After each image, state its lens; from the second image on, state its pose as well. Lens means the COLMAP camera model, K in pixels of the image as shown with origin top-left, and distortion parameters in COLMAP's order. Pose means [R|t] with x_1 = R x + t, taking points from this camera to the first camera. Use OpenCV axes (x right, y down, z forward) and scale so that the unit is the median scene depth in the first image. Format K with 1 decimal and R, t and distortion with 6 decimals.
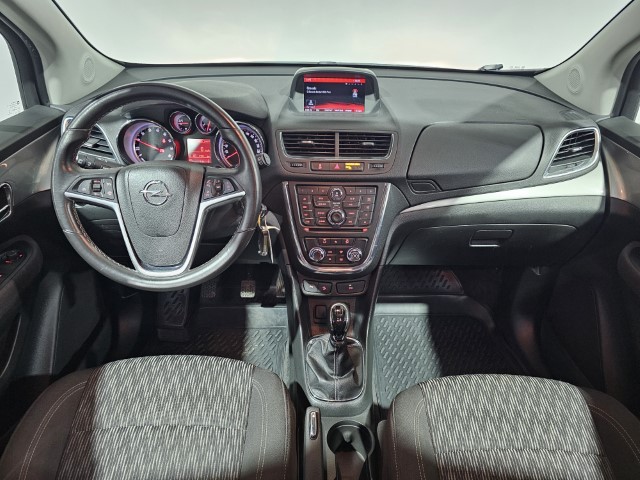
lens RADIAL K [[435.7, 0, 324.1], [0, 435.7, 238.4], [0, 0, 1]] dist [0.055950, -0.018337]
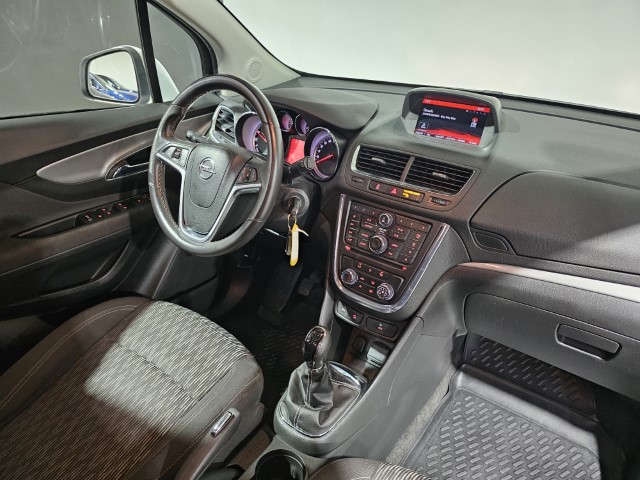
lens RADIAL K [[435.7, 0, 320.4], [0, 435.7, 241.5], [0, 0, 1]] dist [0.055950, -0.018337]
pose [[0.803135, 0.289659, -0.520646, 0.398572], [-0.323231, 0.945916, 0.027648, -0.040043], [0.500496, 0.146084, 0.853325, 0.160986]]
